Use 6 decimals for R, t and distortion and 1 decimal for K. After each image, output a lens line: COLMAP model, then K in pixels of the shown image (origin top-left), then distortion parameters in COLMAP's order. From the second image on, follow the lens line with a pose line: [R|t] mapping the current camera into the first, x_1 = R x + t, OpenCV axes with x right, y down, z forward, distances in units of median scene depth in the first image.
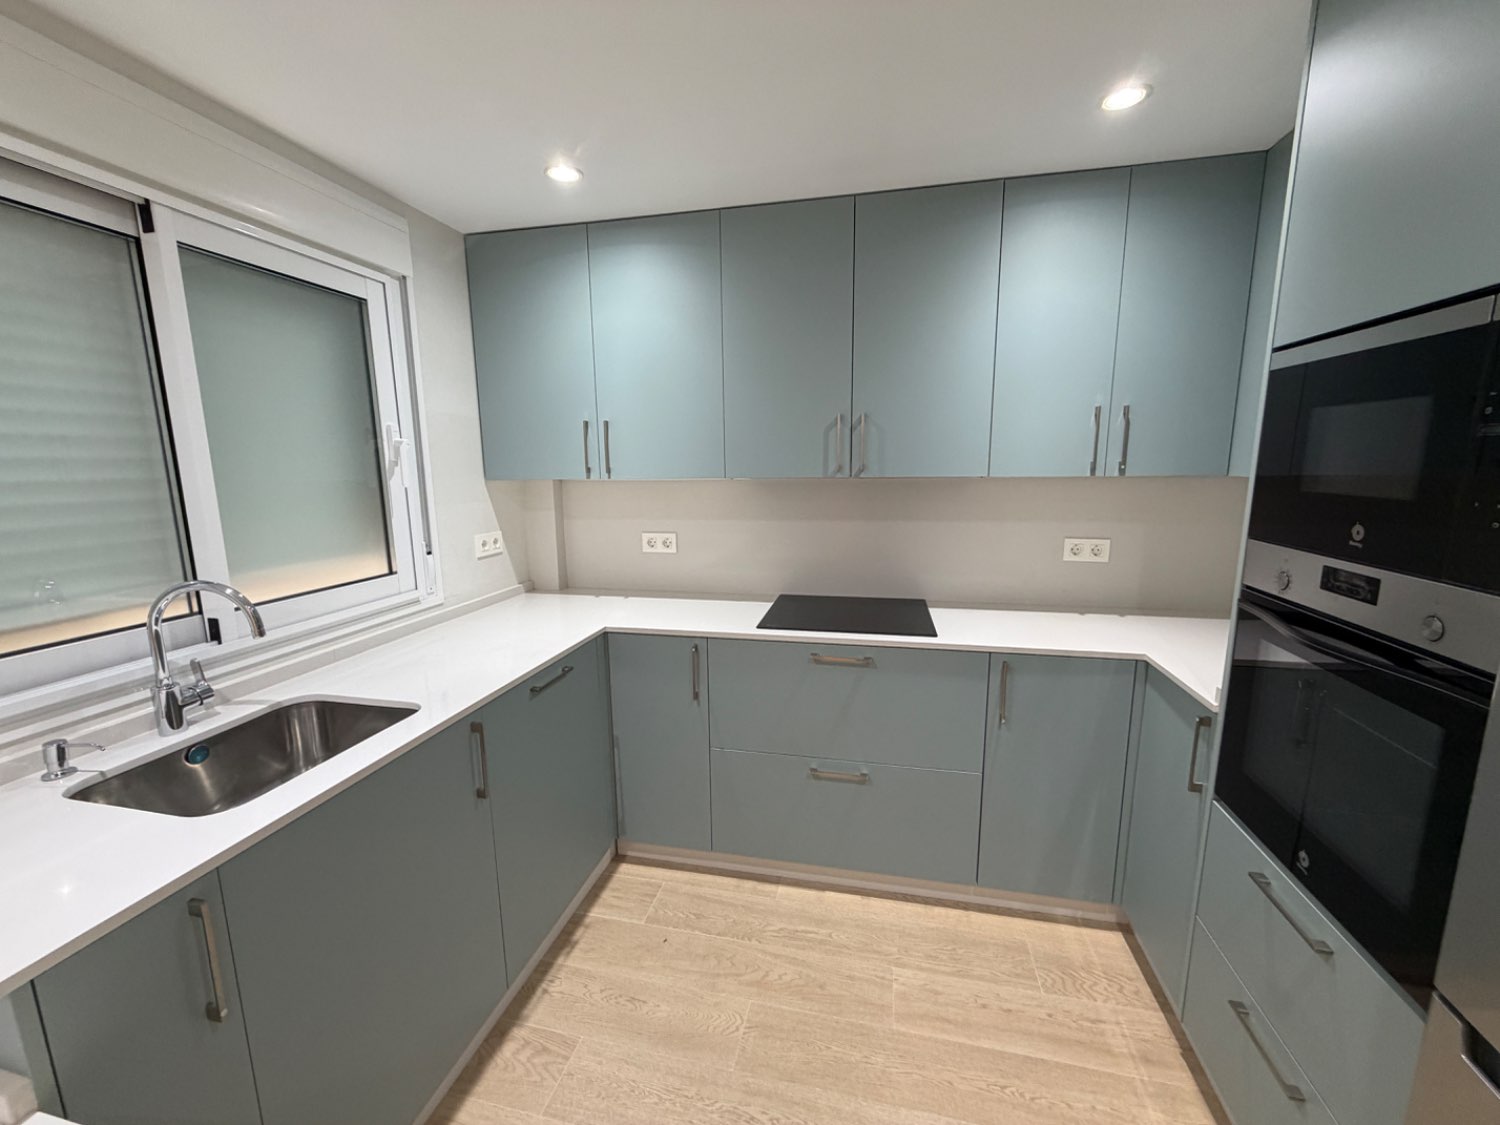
lens RADIAL K [[599.3, 0, 743.6], [0, 599.3, 563.4], [0, 0, 1]] dist [0.000023, -0.000360]
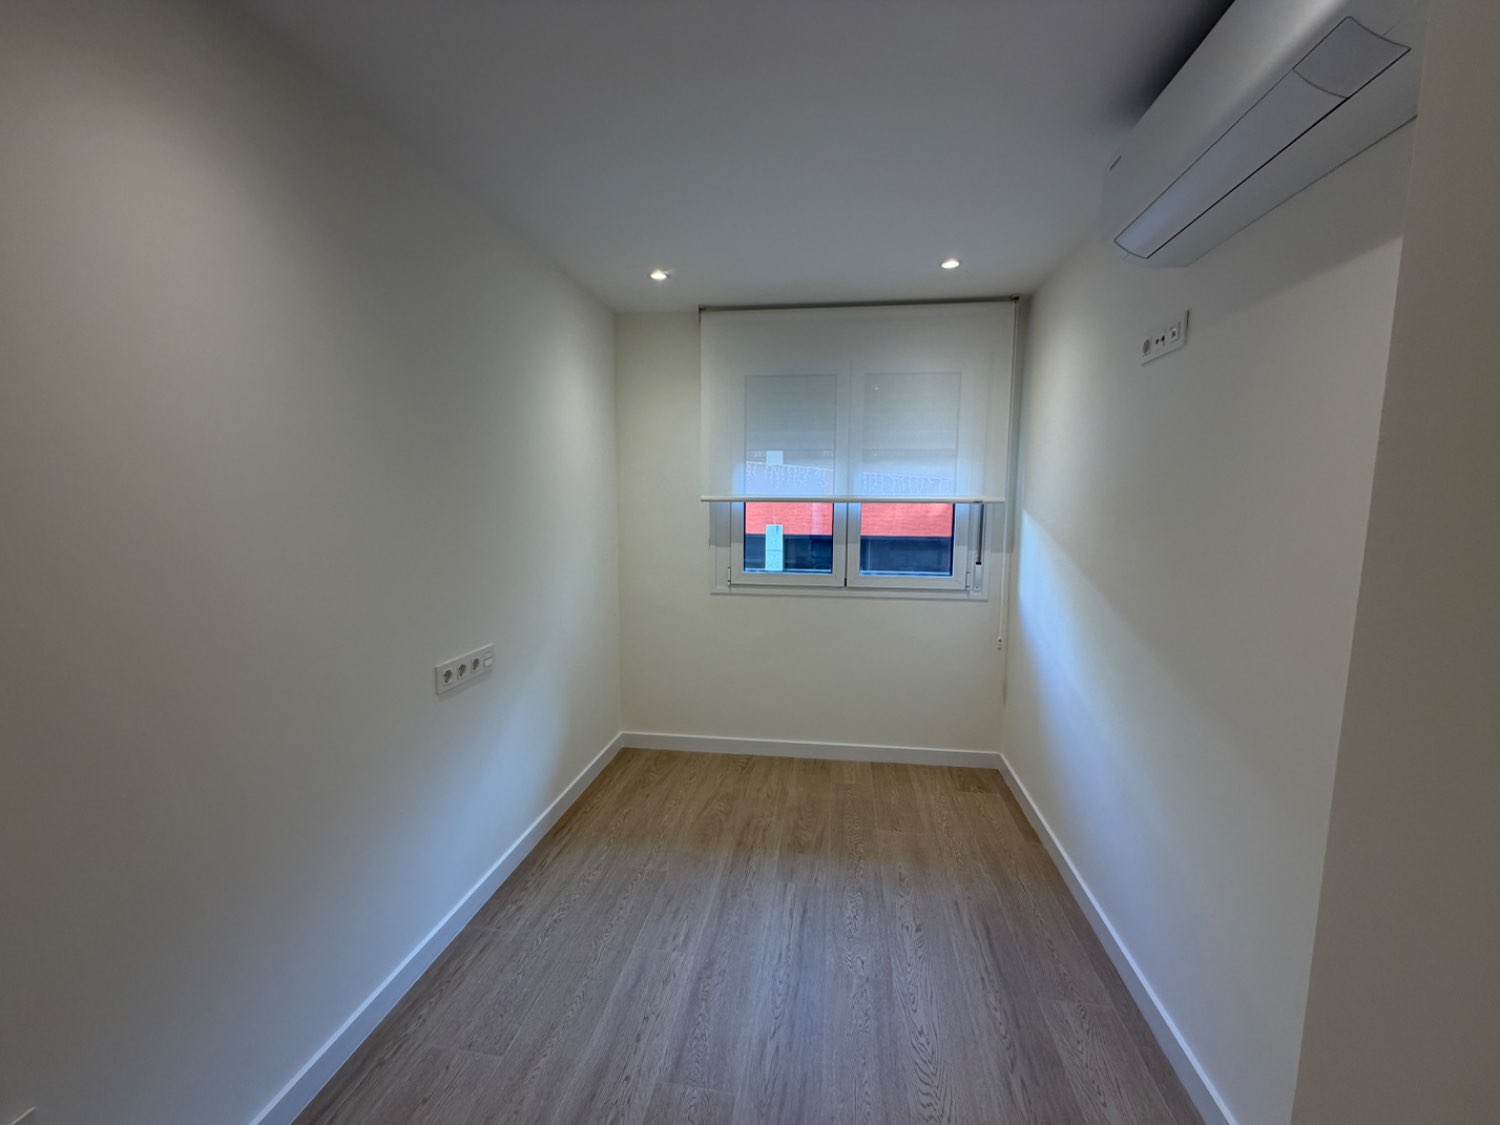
lens RADIAL K [[599.3, 0, 753.6], [0, 599.3, 565.5], [0, 0, 1]] dist [0.000023, -0.000360]
pose [[0.078053, 0.127421, -0.988773, 1.202603], [-0.181760, 0.976995, 0.111555, -0.122964], [0.980240, 0.171012, 0.099418, 0.879413]]
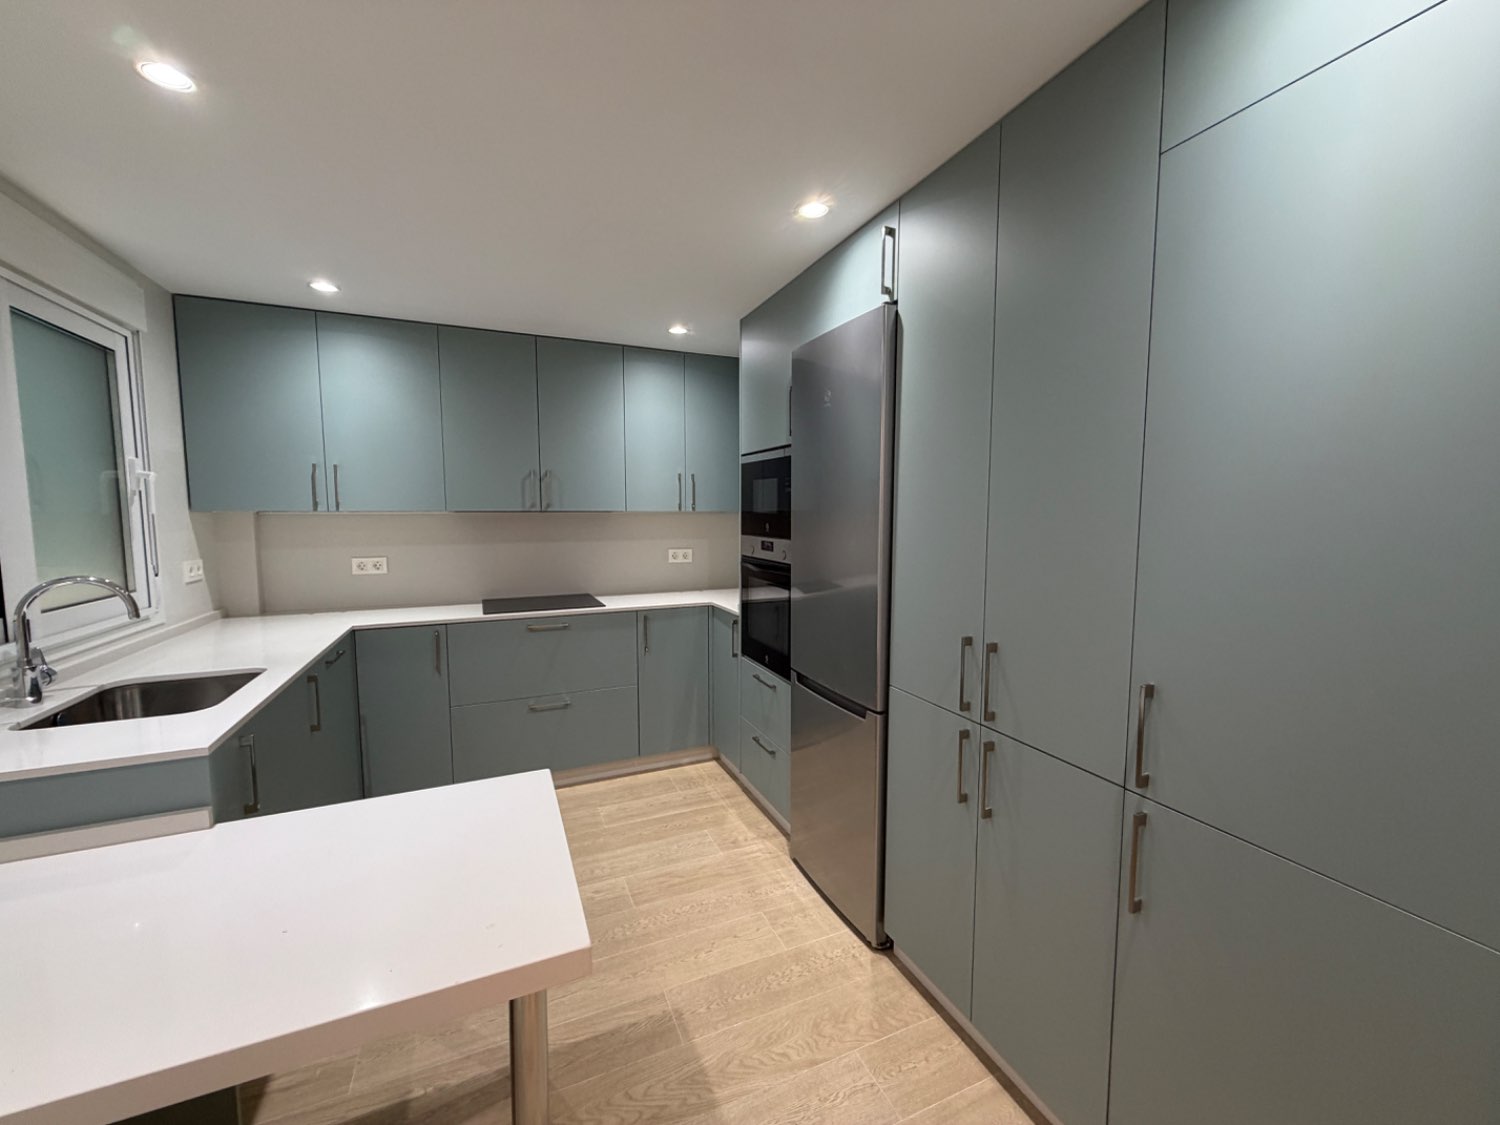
lens RADIAL K [[599.3, 0, 750.7], [0, 599.3, 561.6], [0, 0, 1]] dist [0.000023, -0.000360]
pose [[0.801866, -0.038523, 0.596261, -0.363375], [0.090498, 0.994237, -0.057469, 0.141500], [-0.590611, 0.100042, 0.800731, -0.614420]]
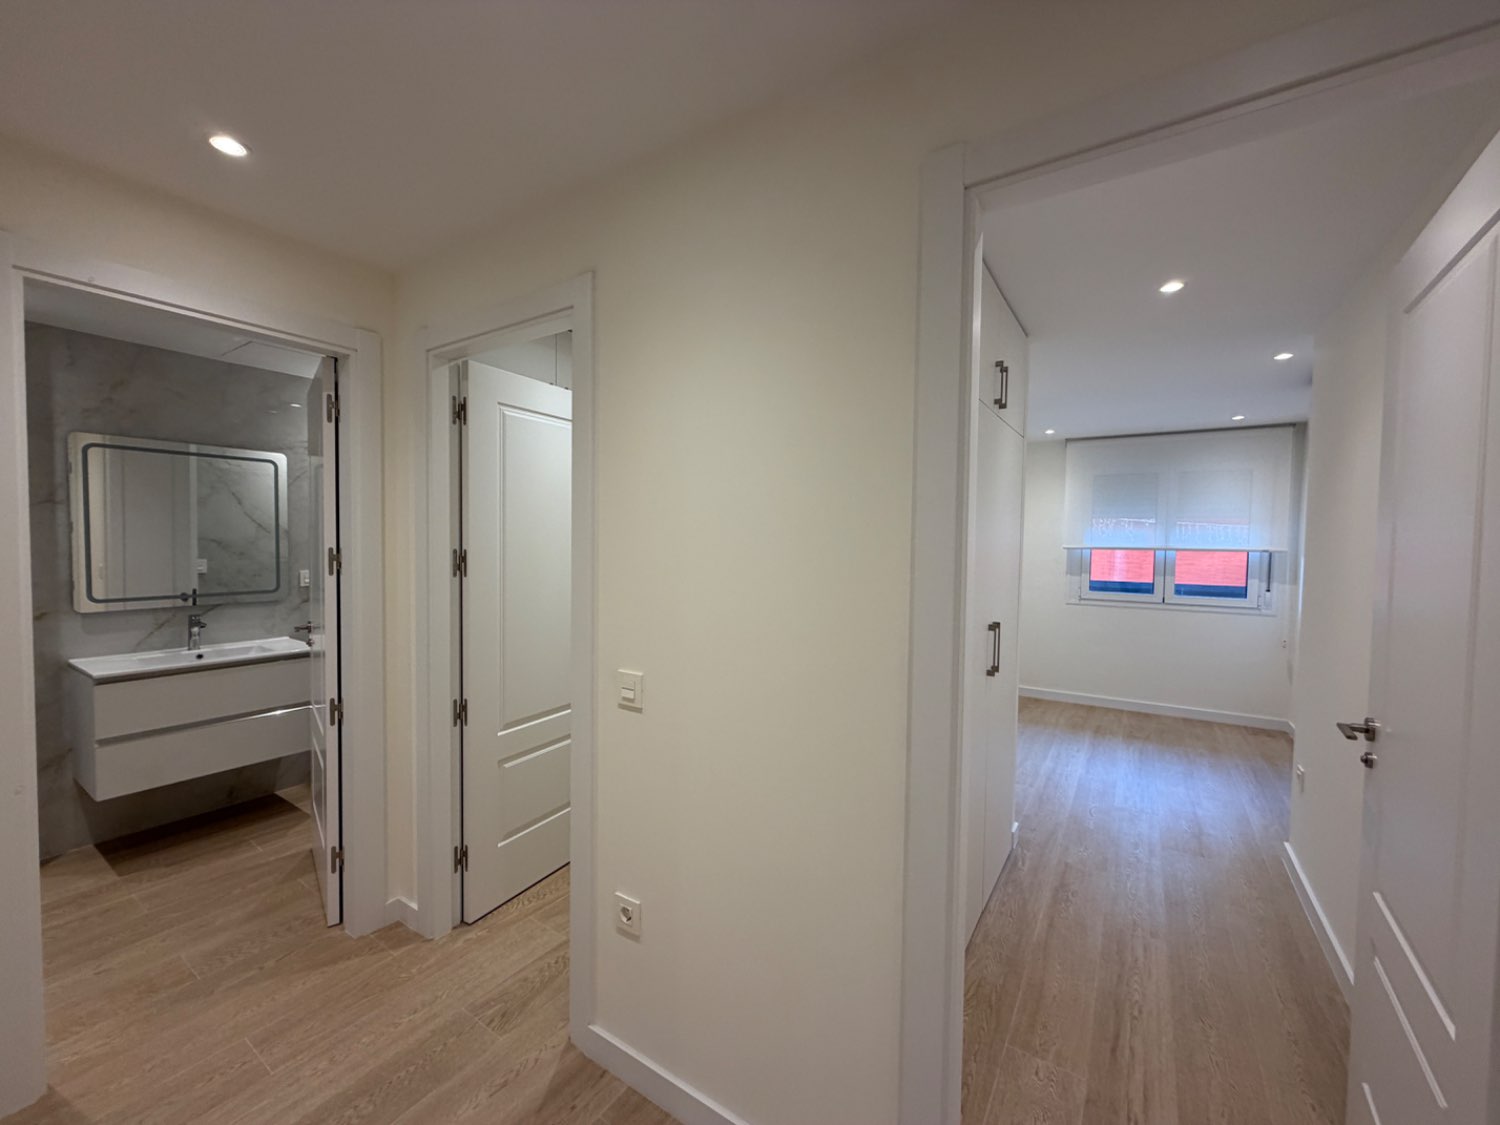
lens RADIAL K [[599.3, 0, 747.6], [0, 599.3, 562.1], [0, 0, 1]] dist [0.000023, -0.000360]
pose [[-0.352599, 0.045532, -0.934666, 2.829025], [-0.171578, 0.978737, 0.112406, -0.082445], [0.919910, 0.200002, -0.337289, 0.435641]]
